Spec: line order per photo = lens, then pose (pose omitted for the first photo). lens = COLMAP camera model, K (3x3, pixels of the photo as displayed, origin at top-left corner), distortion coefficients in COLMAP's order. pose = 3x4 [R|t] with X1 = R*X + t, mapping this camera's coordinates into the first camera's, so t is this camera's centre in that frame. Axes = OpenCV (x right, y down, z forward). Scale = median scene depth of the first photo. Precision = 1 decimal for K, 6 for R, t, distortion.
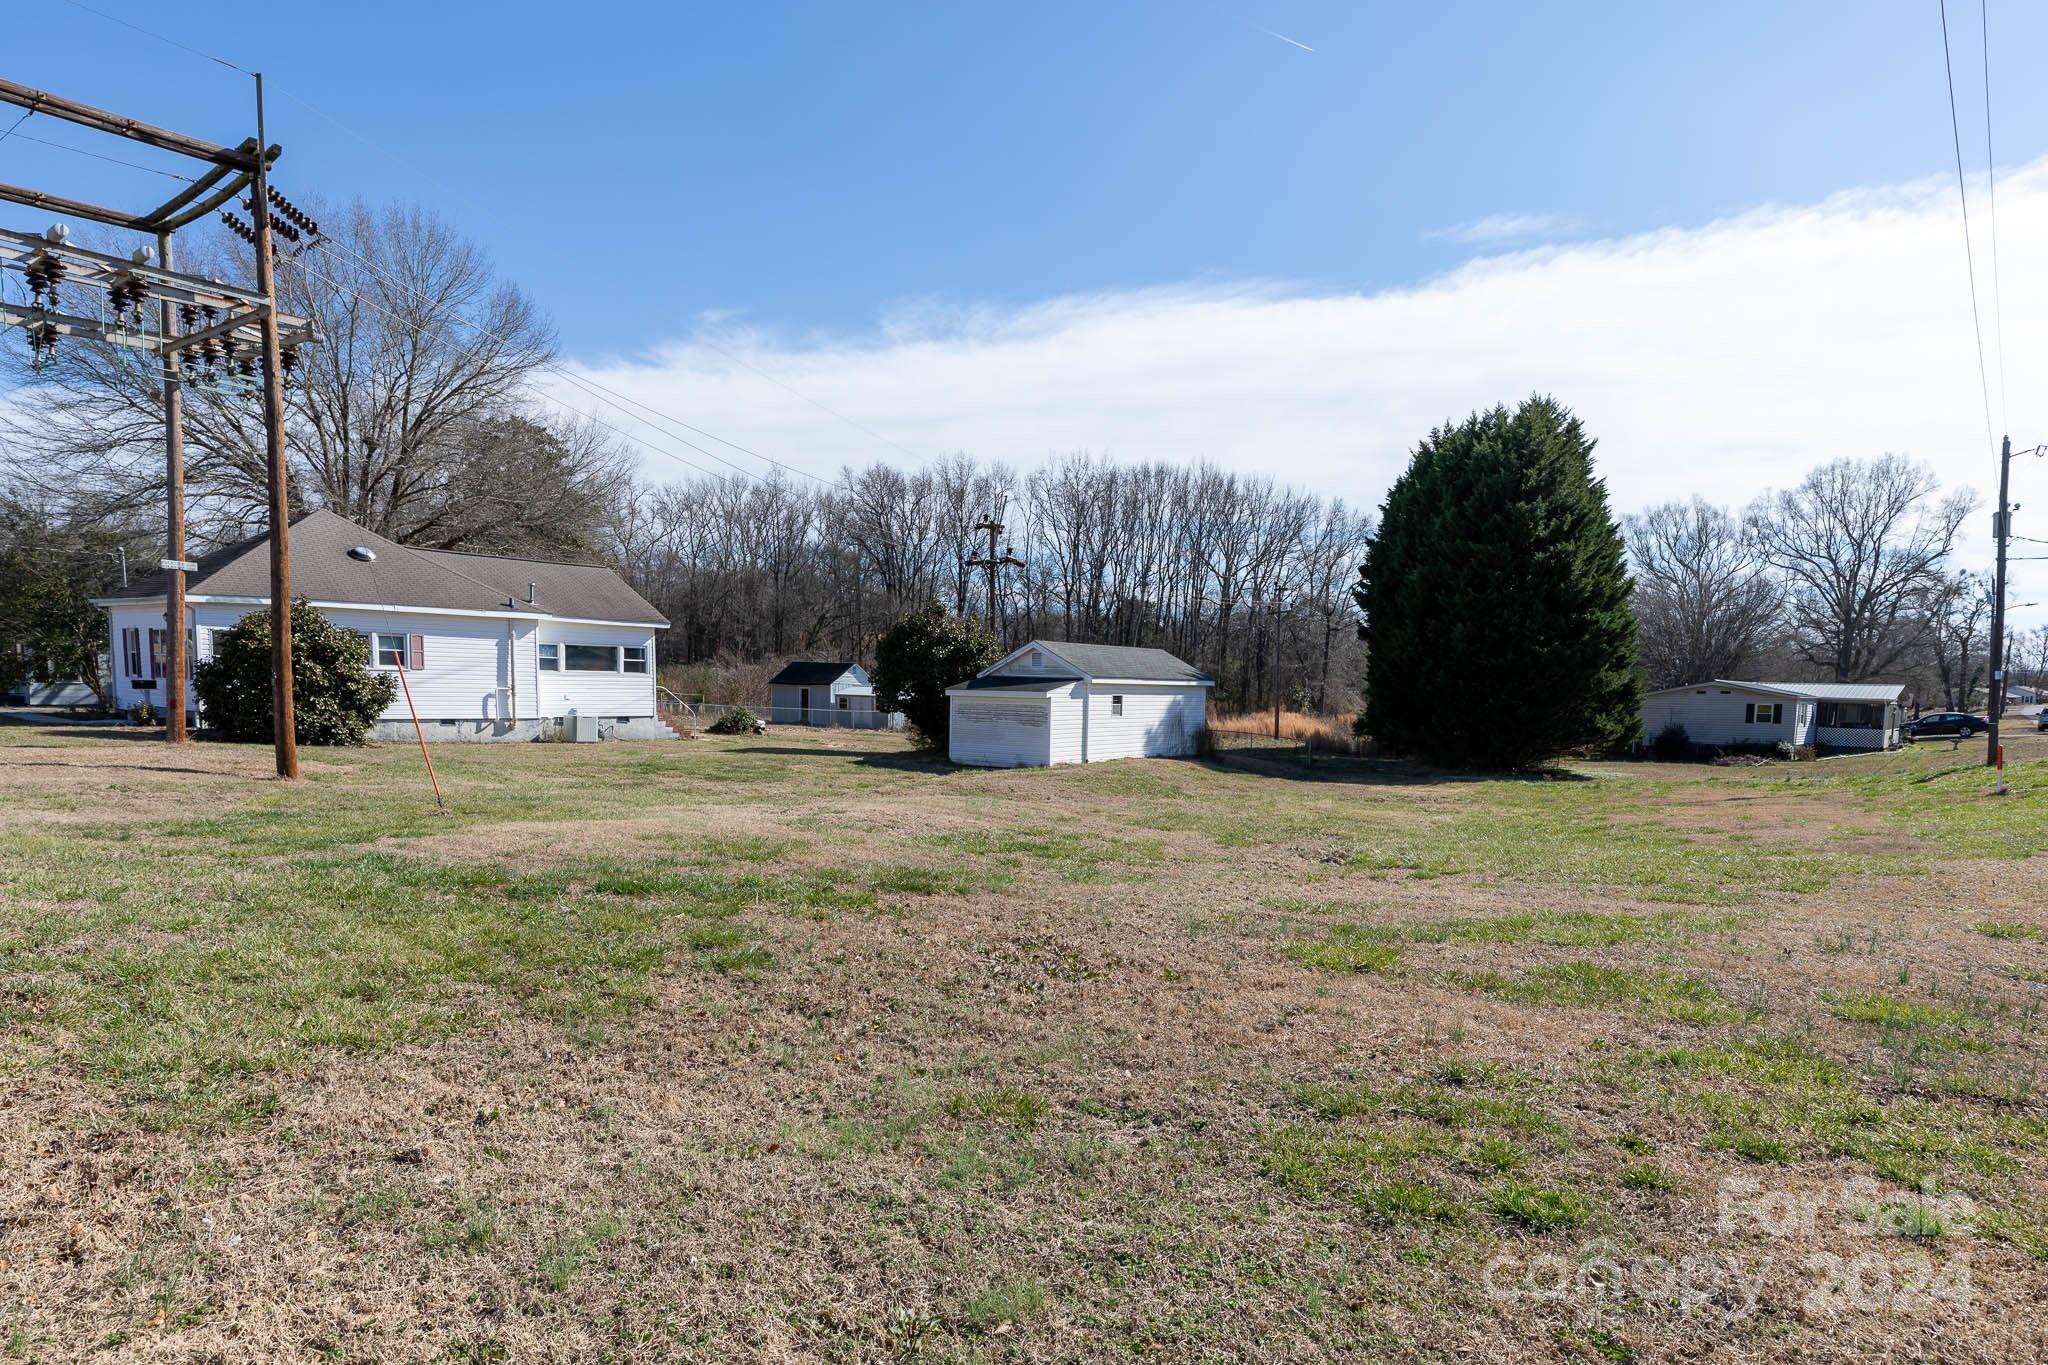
lens RADIAL K [[1189.8, 0, 1024.0], [0, 1189.8, 764.2], [0, 0, 1]] dist [-0.000977, -0.001026]
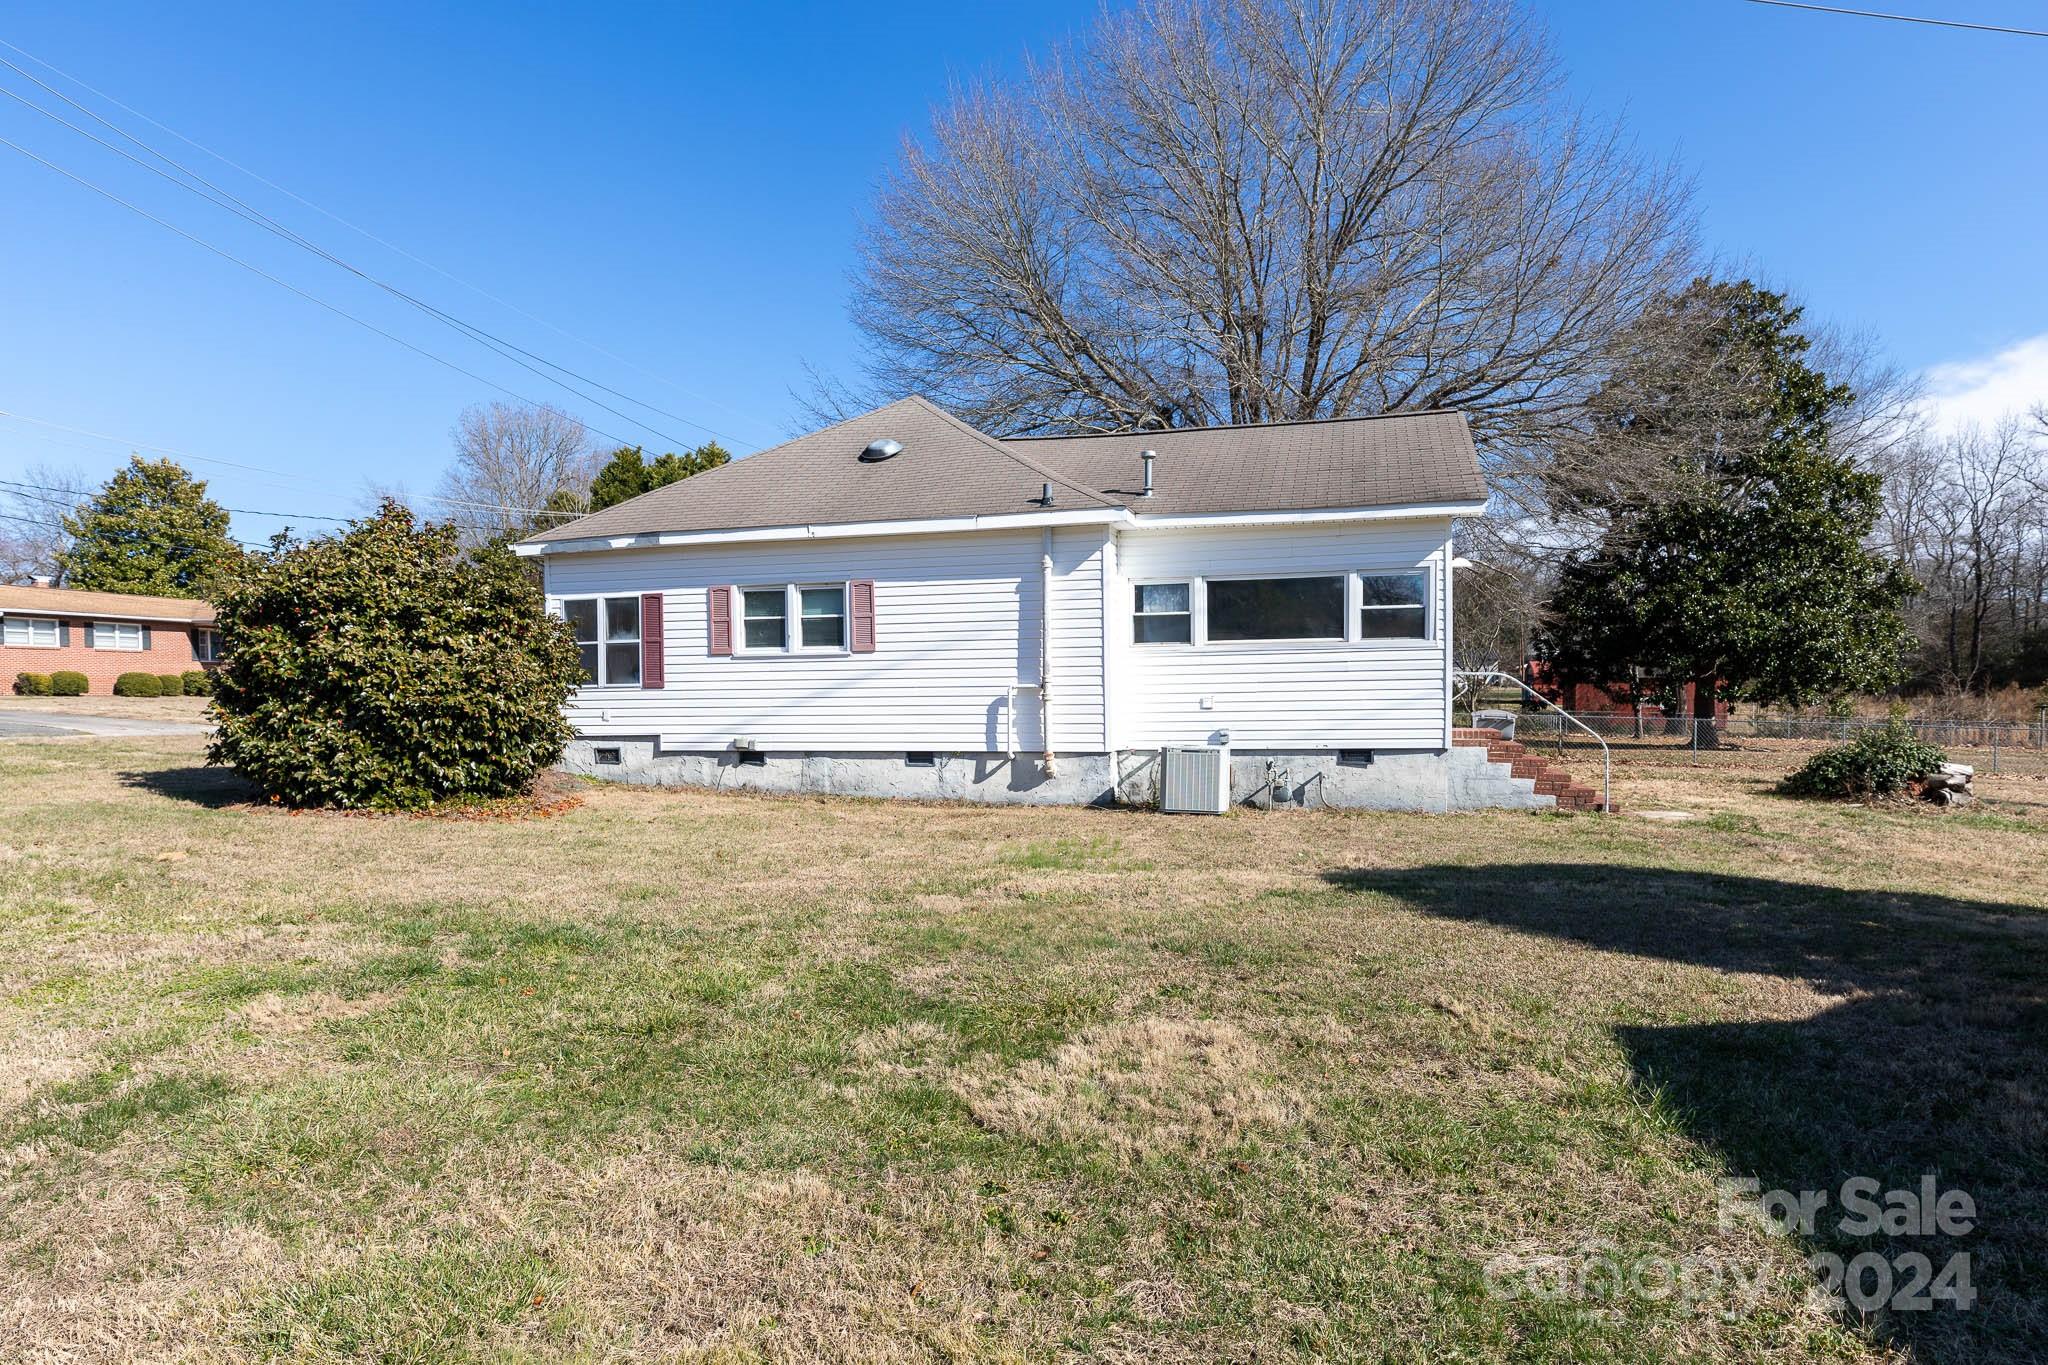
lens RADIAL K [[1179.6, 0, 1027.0], [0, 1179.6, 737.4], [0, 0, 1]] dist [0.005057, -0.000350]
pose [[0.441614, -0.002463, -0.897202, -0.033505], [-0.042015, 0.998842, -0.023422, -0.032437], [0.896221, 0.048039, 0.440999, 0.779517]]
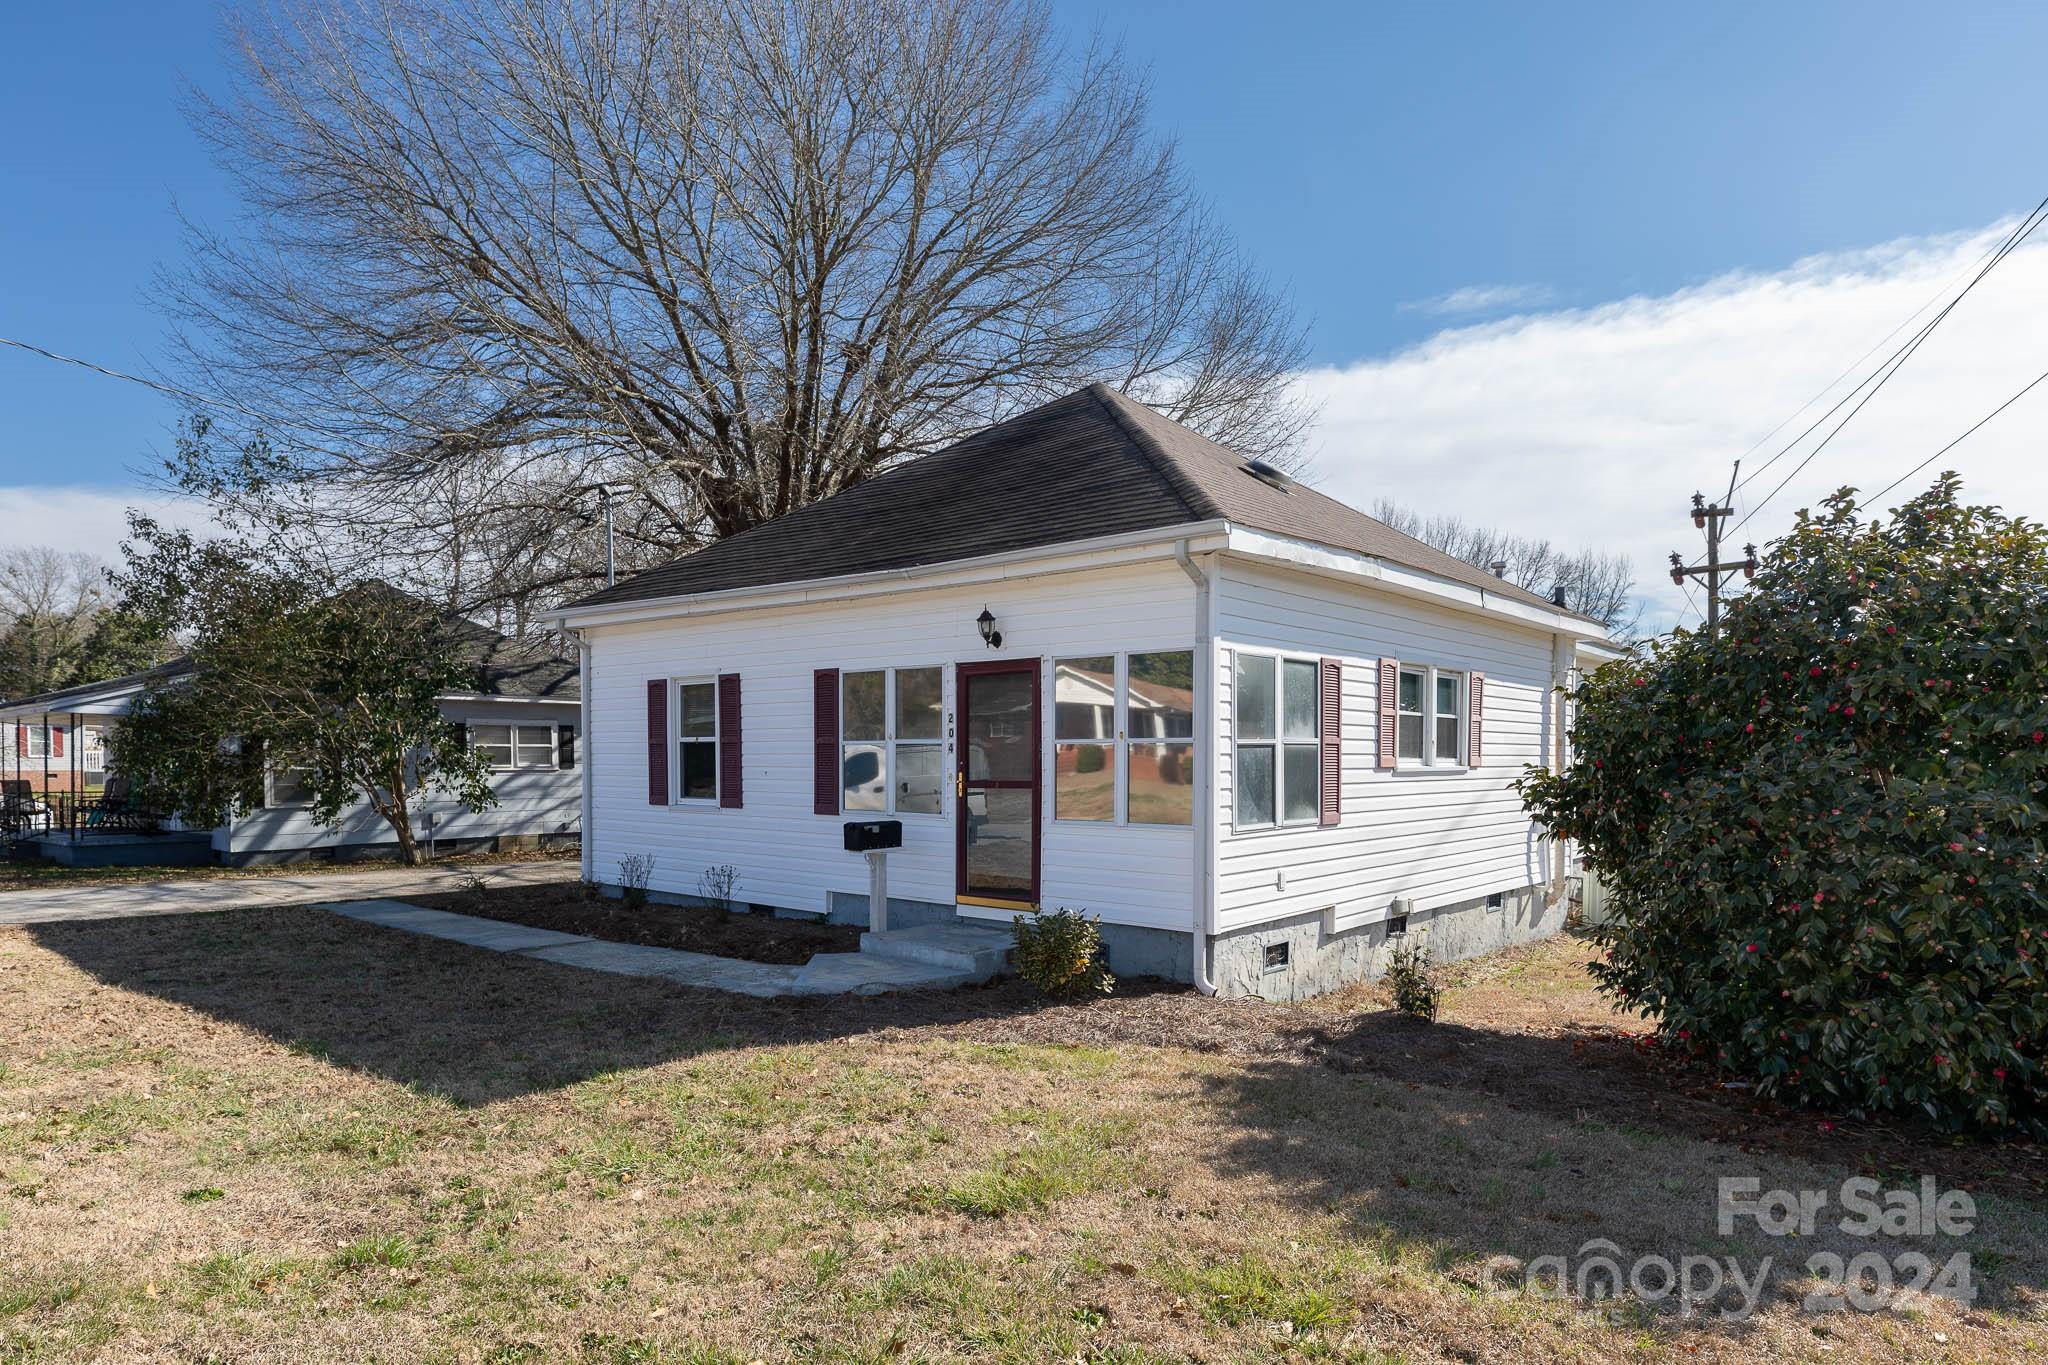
lens RADIAL K [[1189.8, 0, 1024.0], [0, 1189.8, 764.2], [0, 0, 1]] dist [-0.000977, -0.001026]
pose [[0.999420, -0.024540, 0.023606, -0.607374], [0.025939, 0.997807, -0.060899, -0.056492], [-0.022060, 0.061476, 0.997865, 0.580447]]
